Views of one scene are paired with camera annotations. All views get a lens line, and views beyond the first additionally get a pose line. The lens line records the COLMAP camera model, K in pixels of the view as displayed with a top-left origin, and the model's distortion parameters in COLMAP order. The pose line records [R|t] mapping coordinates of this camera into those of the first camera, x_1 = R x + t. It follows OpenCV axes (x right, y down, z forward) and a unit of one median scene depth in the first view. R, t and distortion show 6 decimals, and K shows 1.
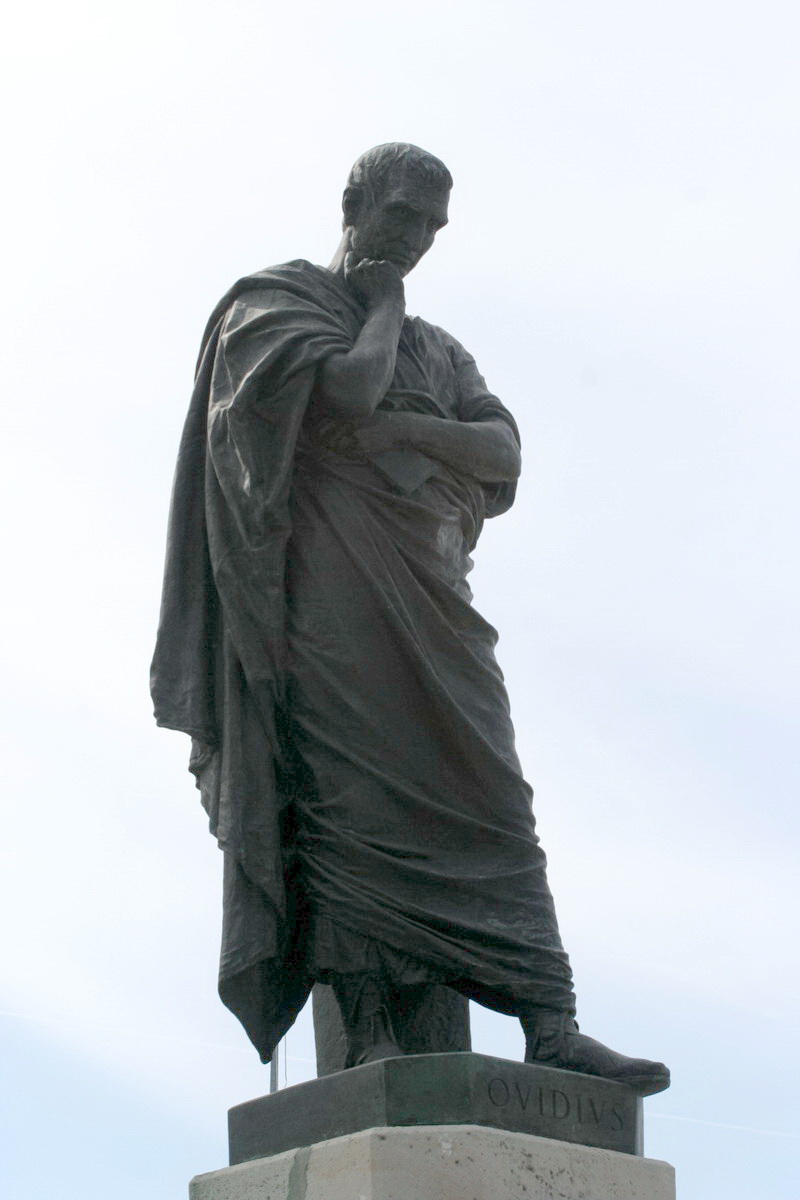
lens RADIAL K [[4437.8, 0, 398.4], [0, 4437.8, 600.3], [0, 0, 1]] dist [-0.344565, 0.000000]
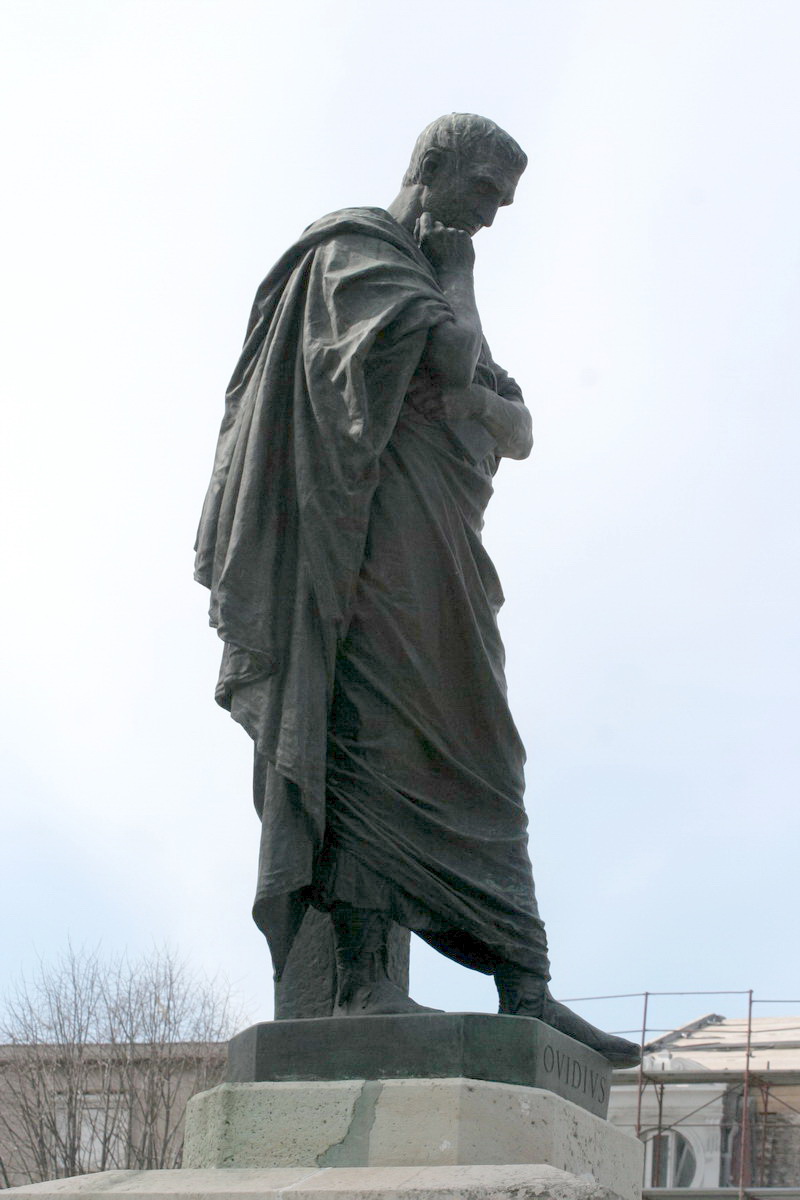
lens RADIAL K [[4902.7, 0, 399.7], [0, 4902.7, 600.0], [0, 0, 1]] dist [-0.351714, 0.000000]
pose [[0.904309, 0.188411, 0.383050, -0.459072], [-0.215817, 0.975990, 0.029442, -0.023453], [-0.368305, -0.109293, 0.923258, -0.068915]]
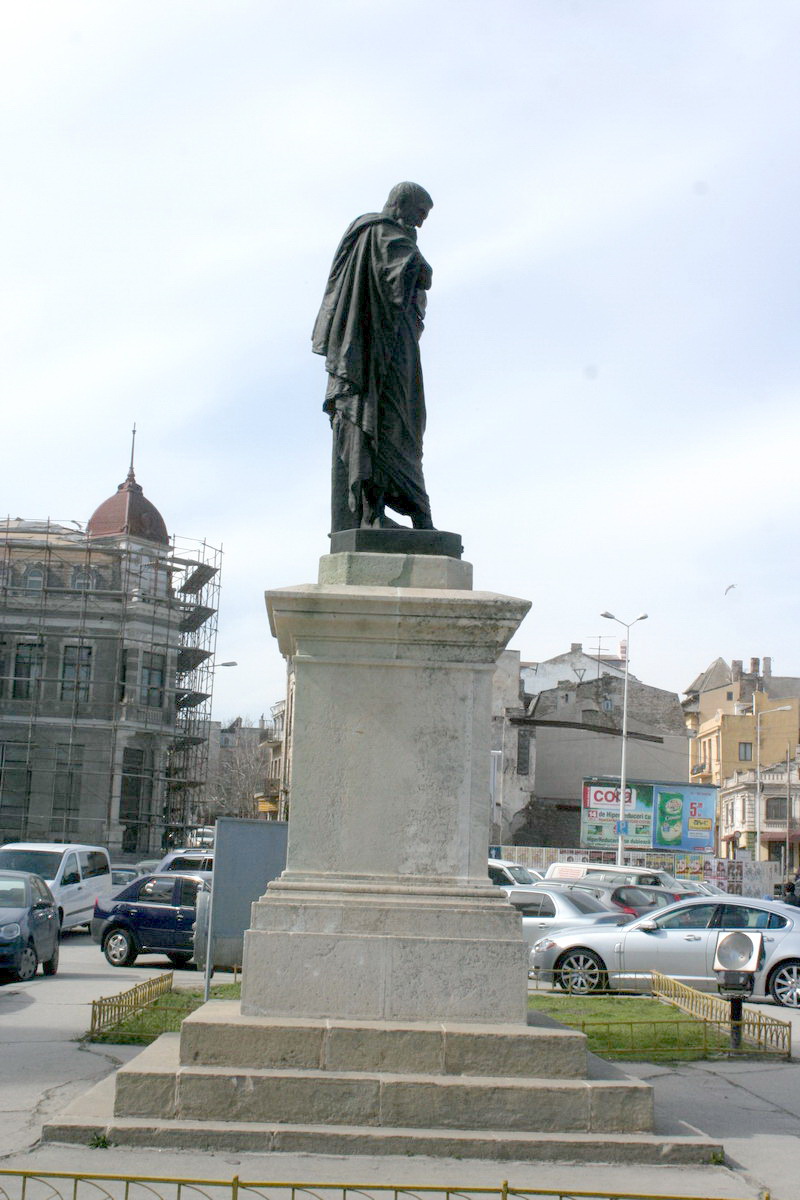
lens RADIAL K [[1676.7, 0, 419.6], [0, 1676.7, 558.5], [0, 0, 1]] dist [-0.031756, 0.000000]
pose [[0.641190, 0.193897, 0.742482, -0.747935], [-0.306783, 0.951638, 0.016413, 0.101220], [-0.703391, -0.238304, 0.669665, 0.279338]]
